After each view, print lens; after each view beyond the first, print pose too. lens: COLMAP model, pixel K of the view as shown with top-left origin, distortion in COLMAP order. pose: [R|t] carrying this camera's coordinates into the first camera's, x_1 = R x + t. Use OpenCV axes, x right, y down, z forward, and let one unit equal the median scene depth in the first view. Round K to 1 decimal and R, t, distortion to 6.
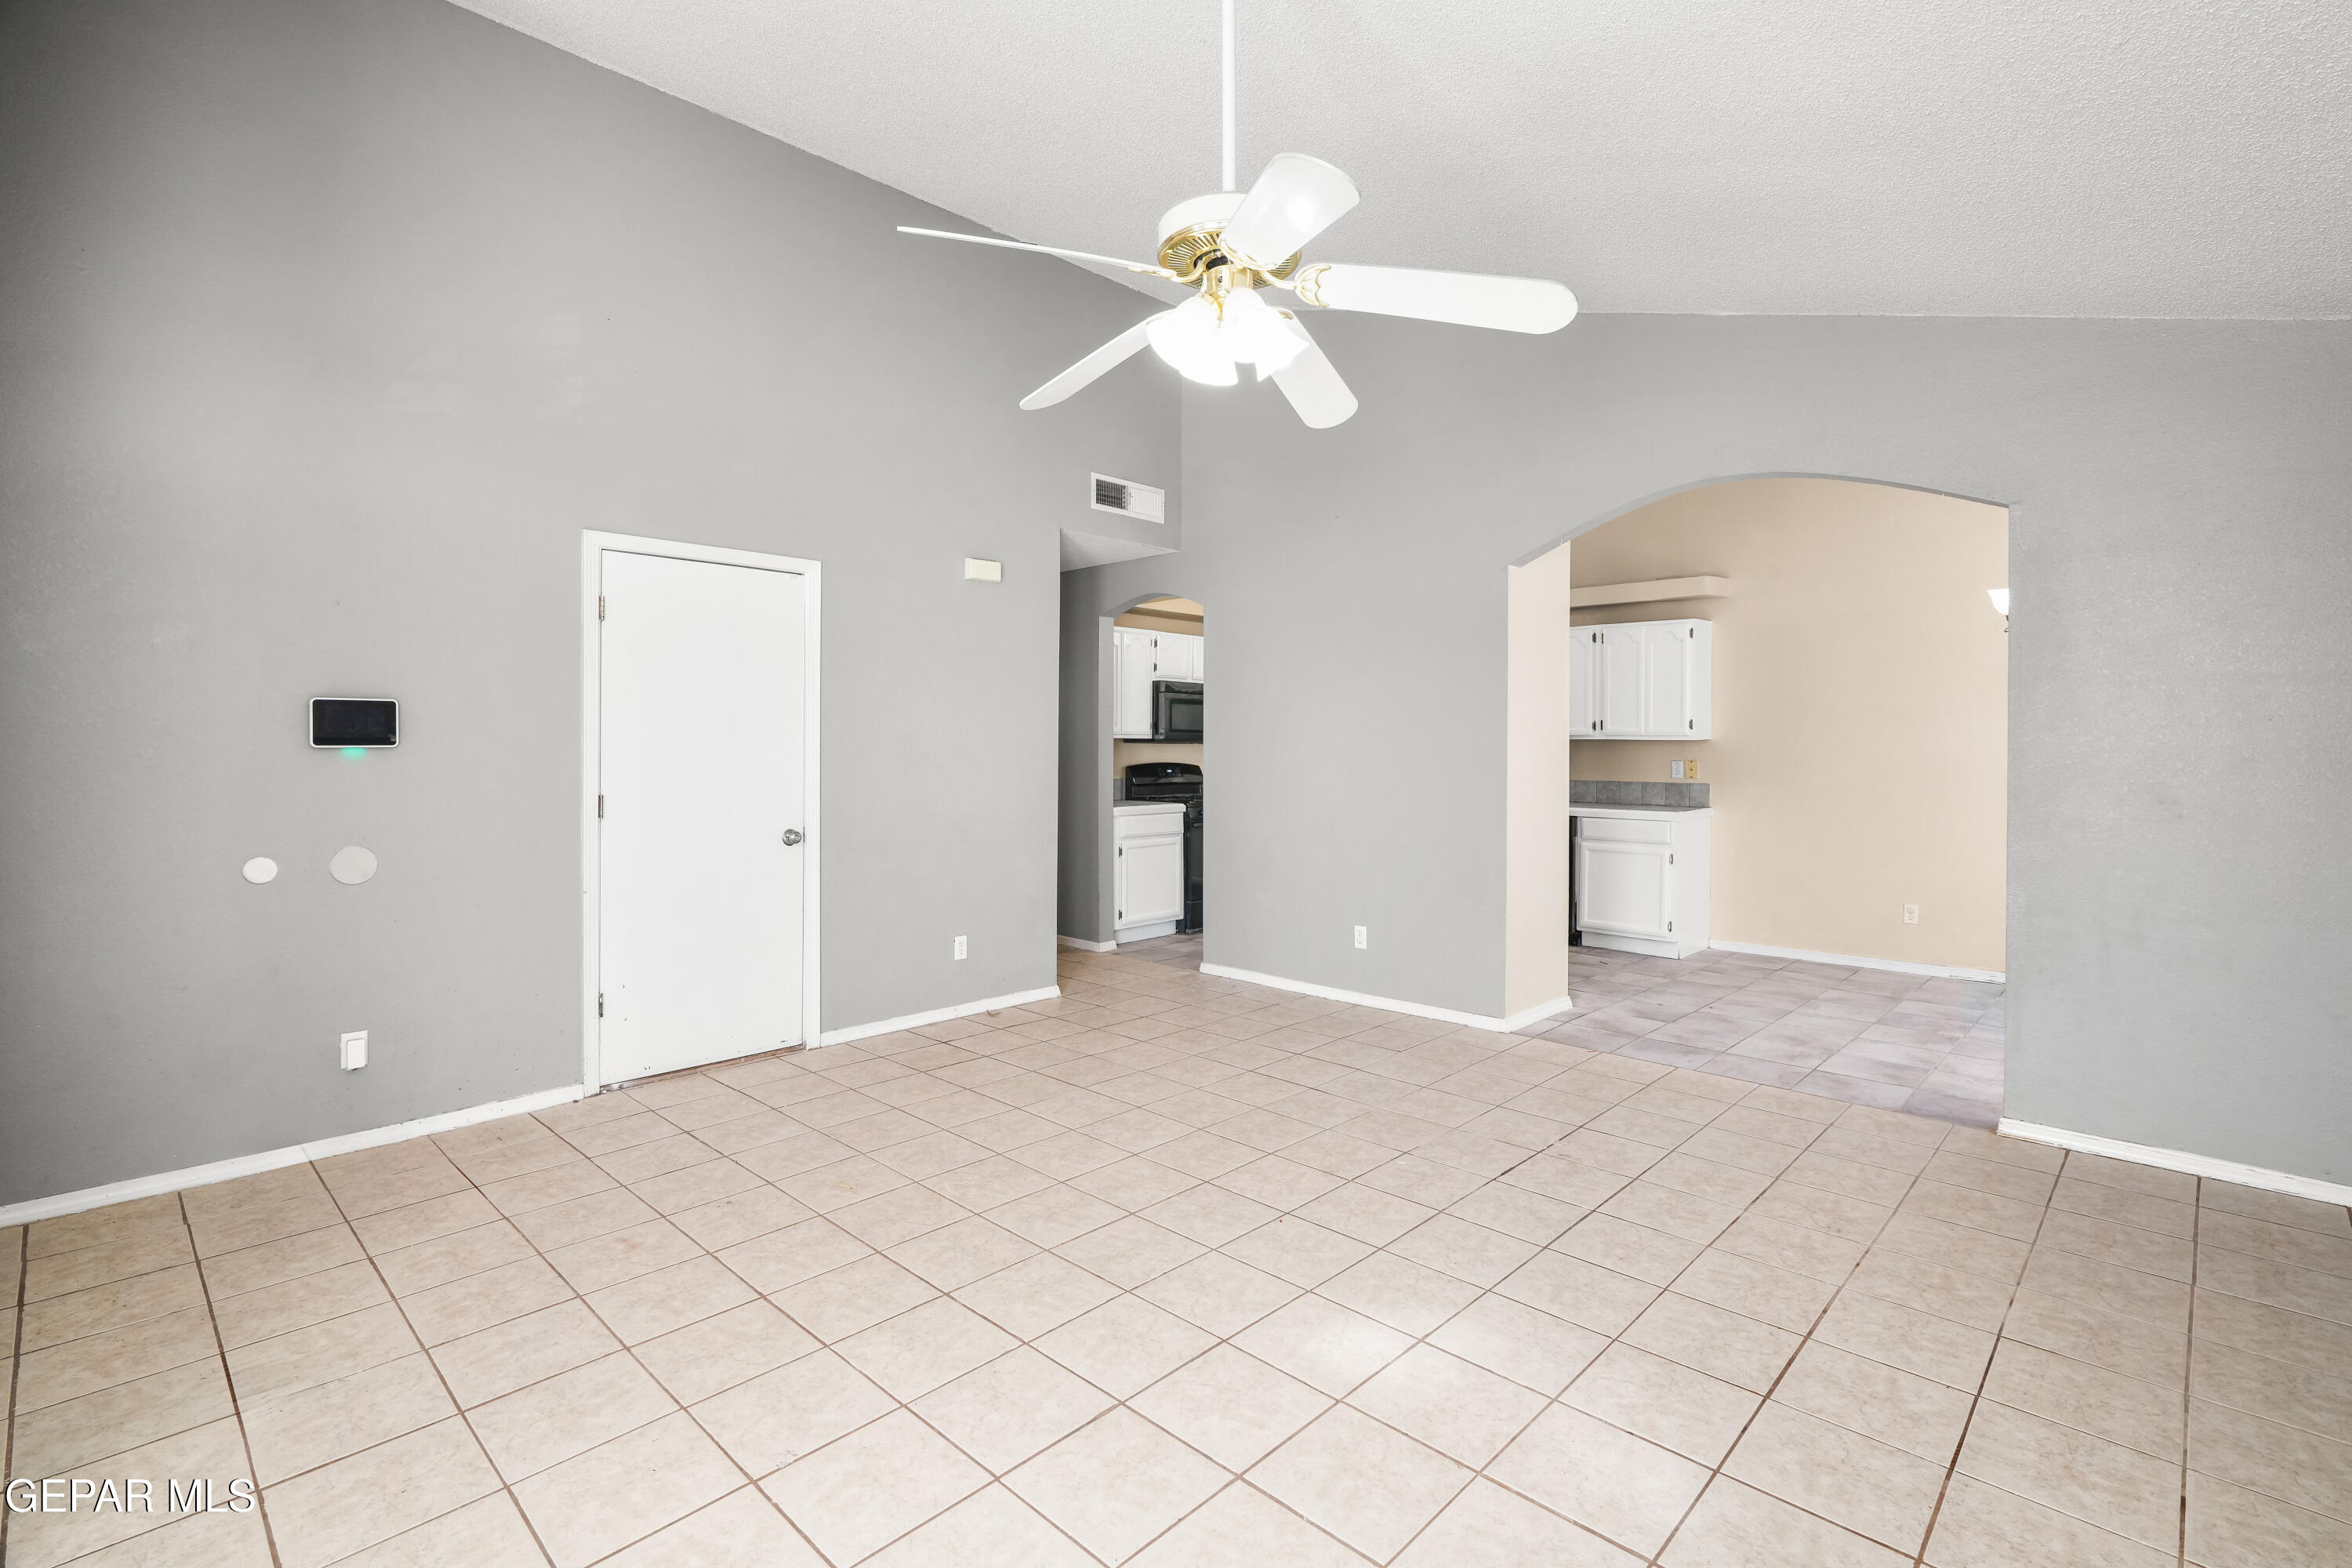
lens RADIAL K [[1065.9, 0, 1176.4], [0, 1065.9, 756.2], [0, 0, 1]] dist [-0.010334, 0.000158]
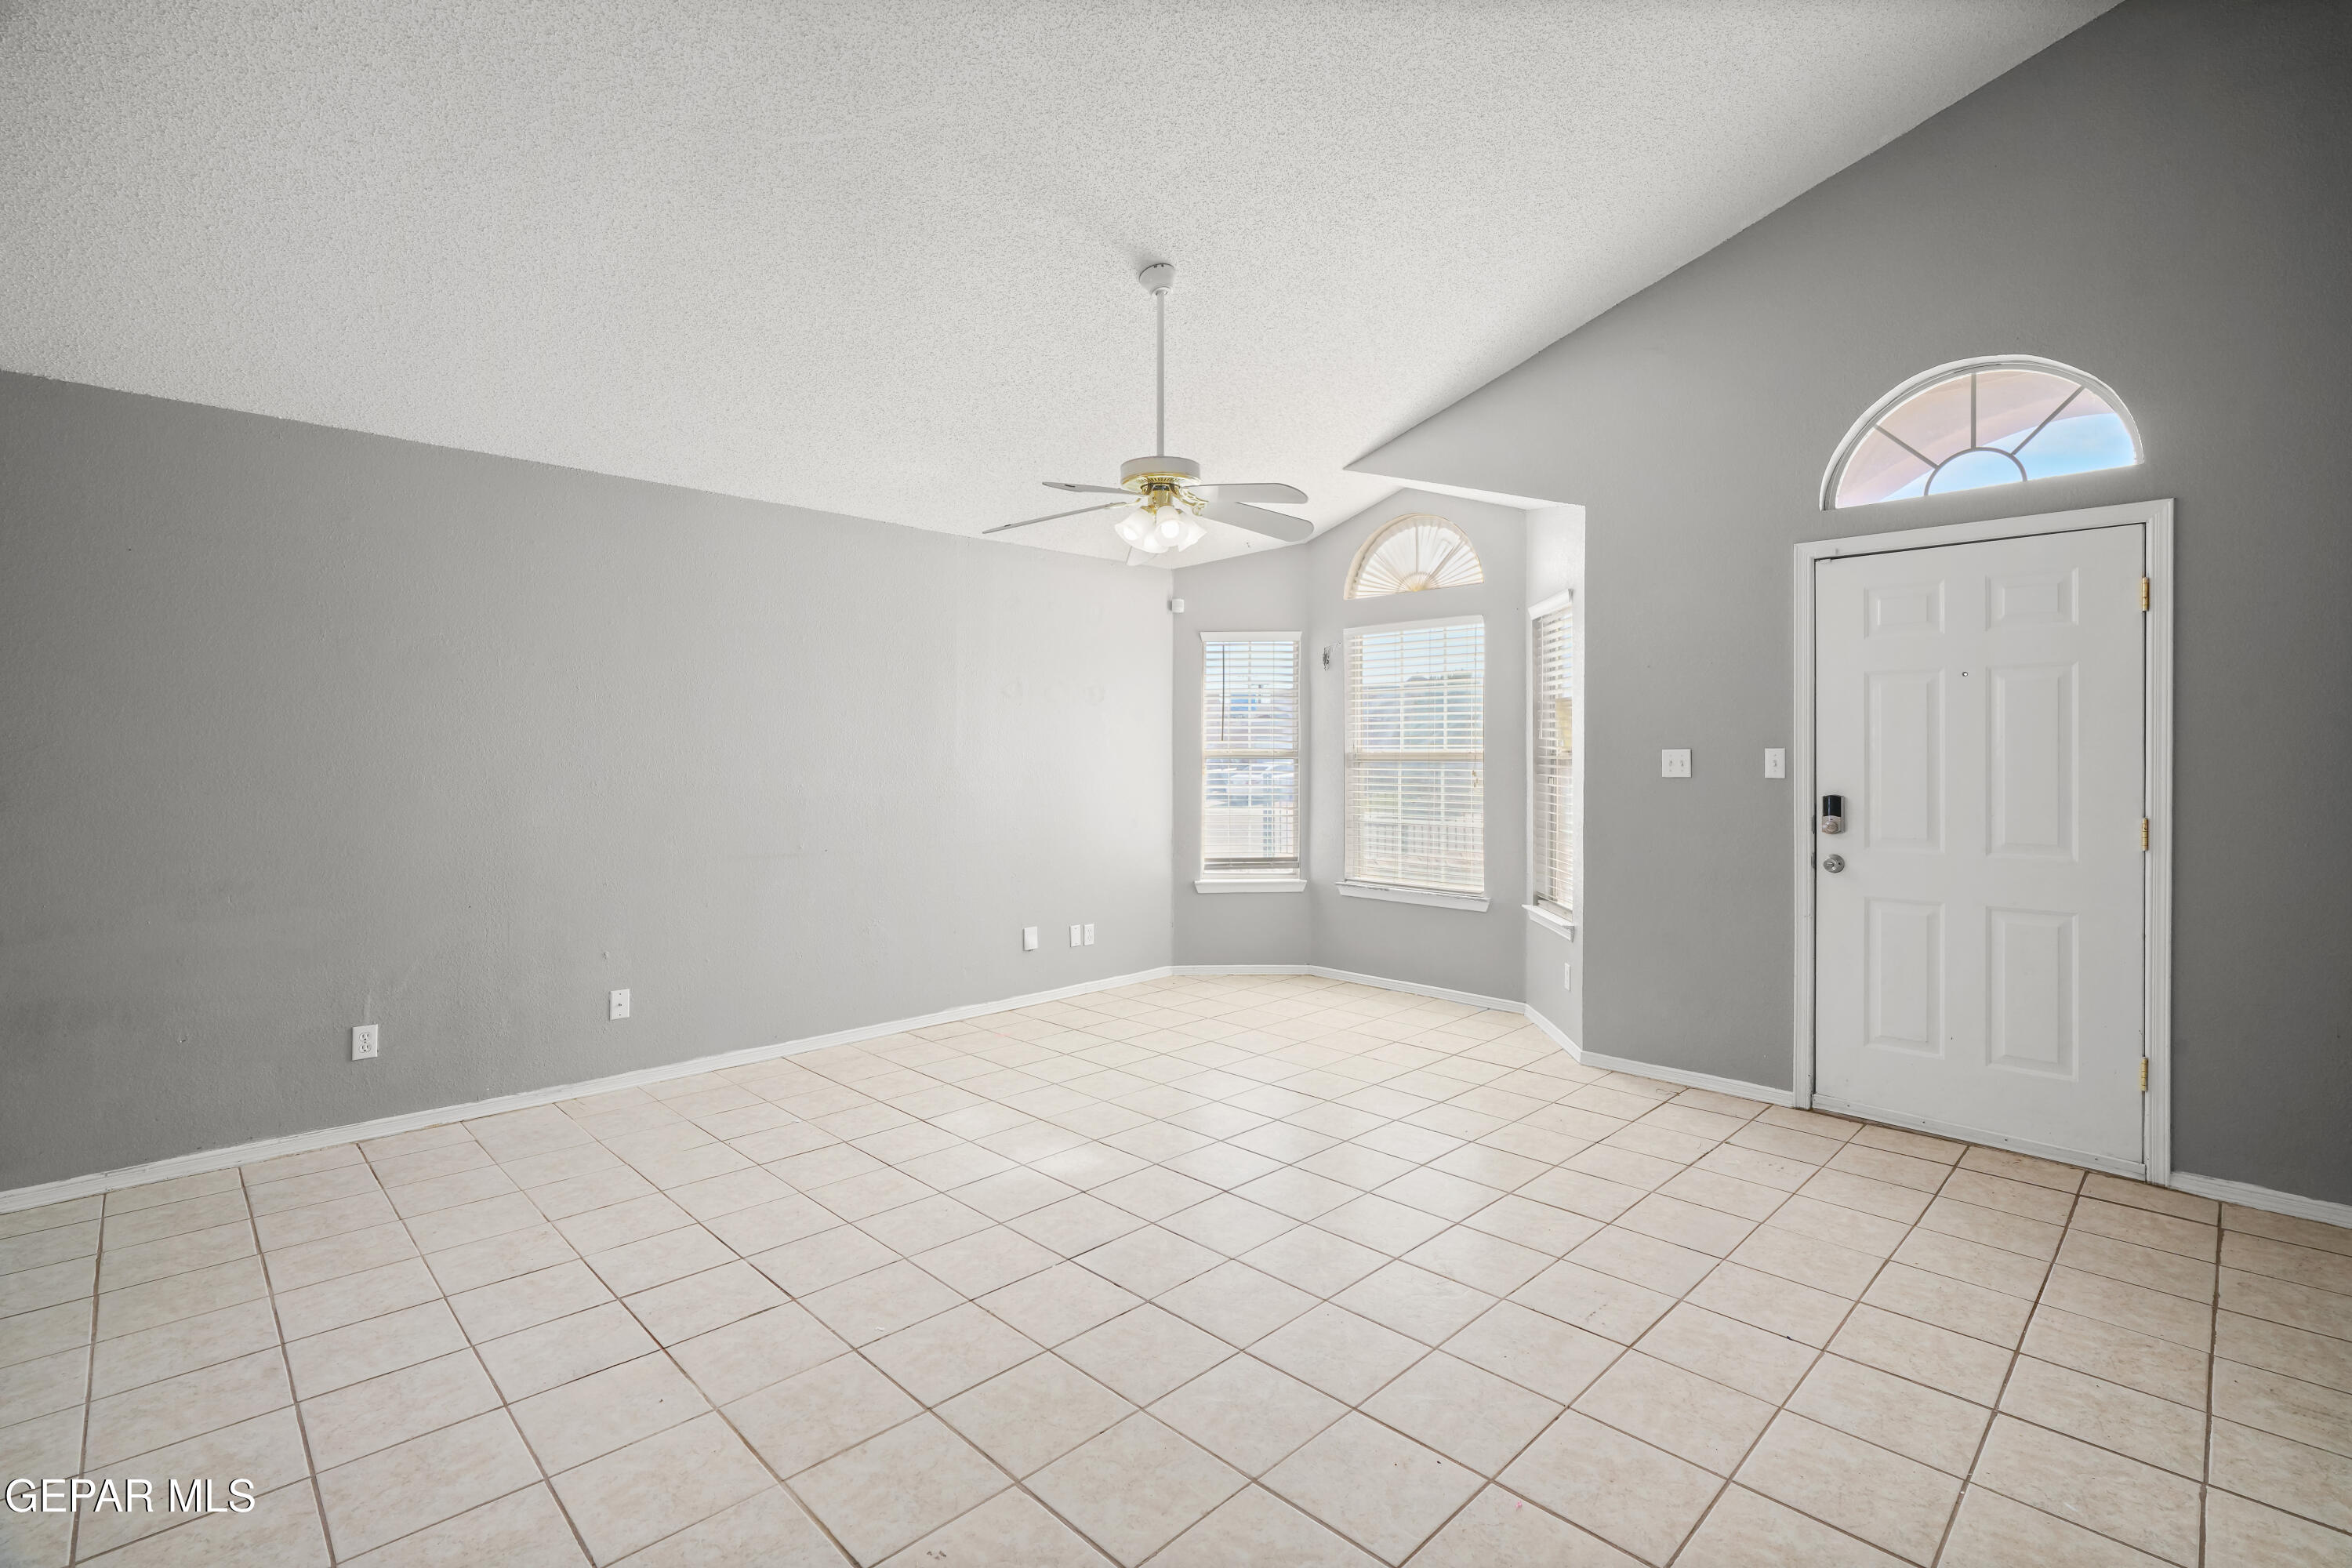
lens RADIAL K [[1065.9, 0, 1176.4], [0, 1065.9, 756.2], [0, 0, 1]] dist [-0.010334, 0.000158]
pose [[-0.999921, -0.002158, 0.012399, -0.003836], [-0.002022, 0.999937, 0.011013, -0.016938], [-0.012422, 0.010987, -0.999862, 1.492896]]
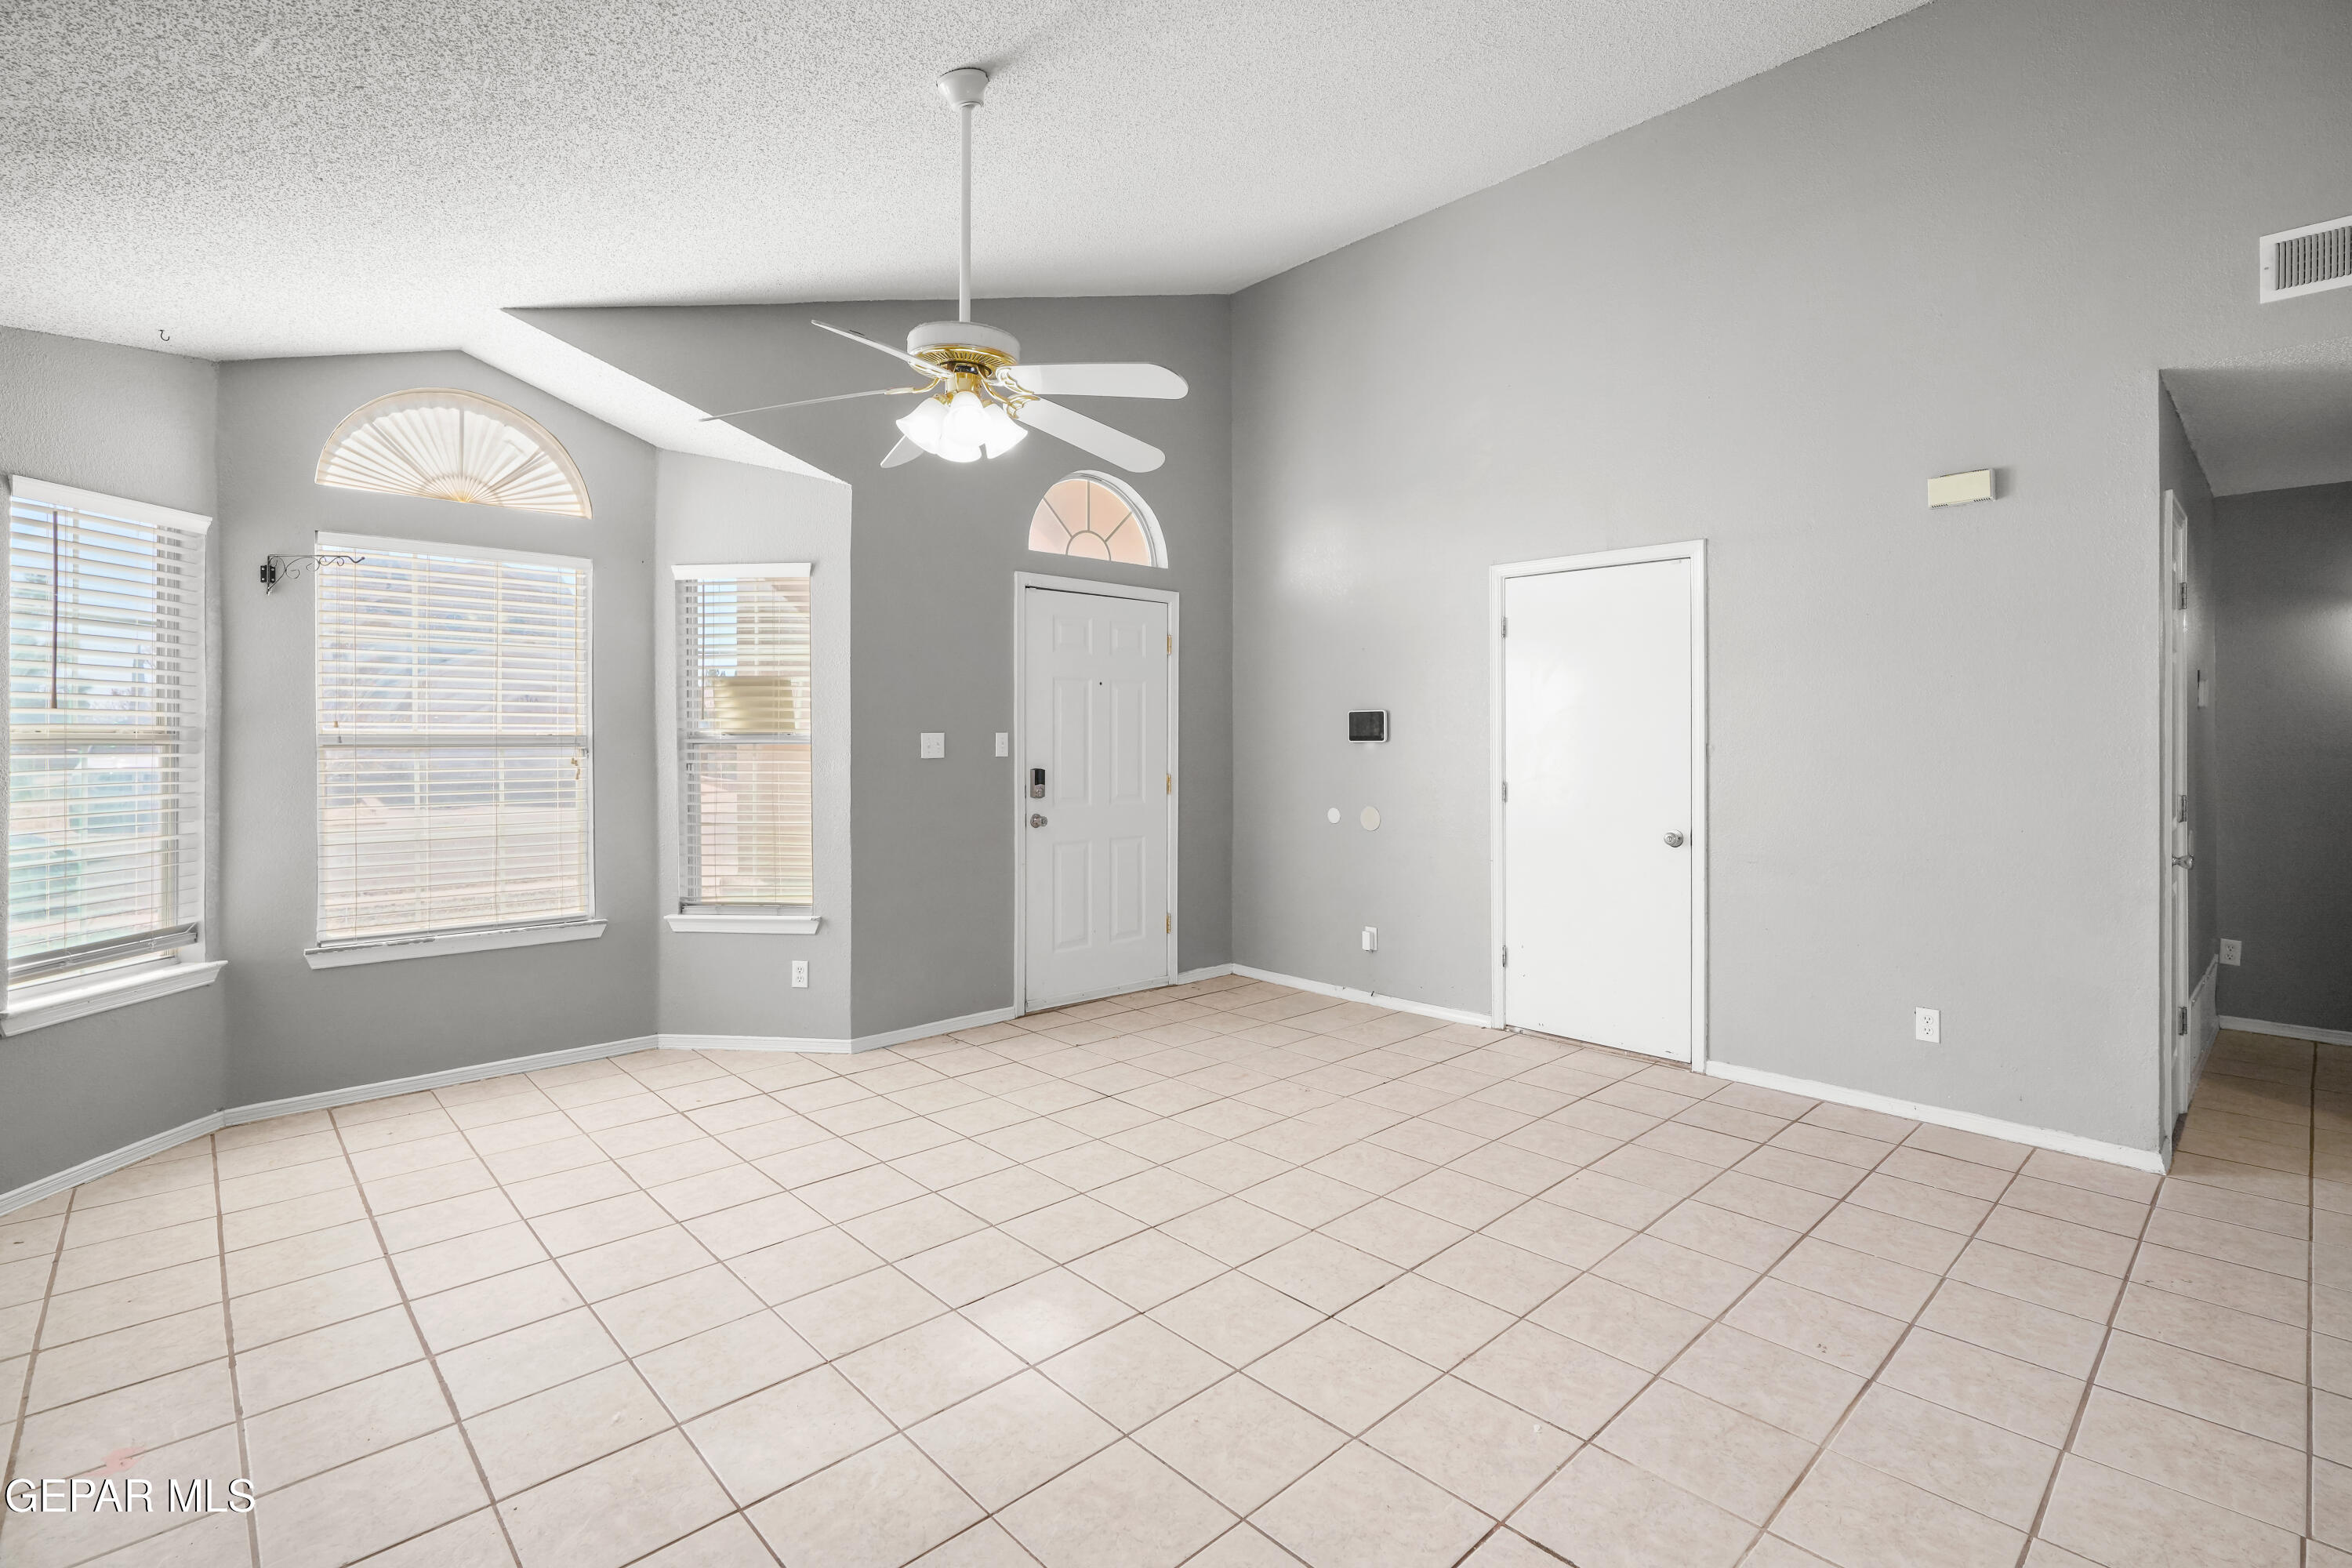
lens RADIAL K [[1079.6, 0, 1177.2], [0, 1079.6, 733.9], [0, 0, 1]] dist [-0.004090, -0.000170]
pose [[-0.043842, -0.005084, -0.999026, 0.724242], [-0.010169, 0.999938, -0.004642, -0.008850], [0.998987, 0.009956, -0.043891, 0.707138]]
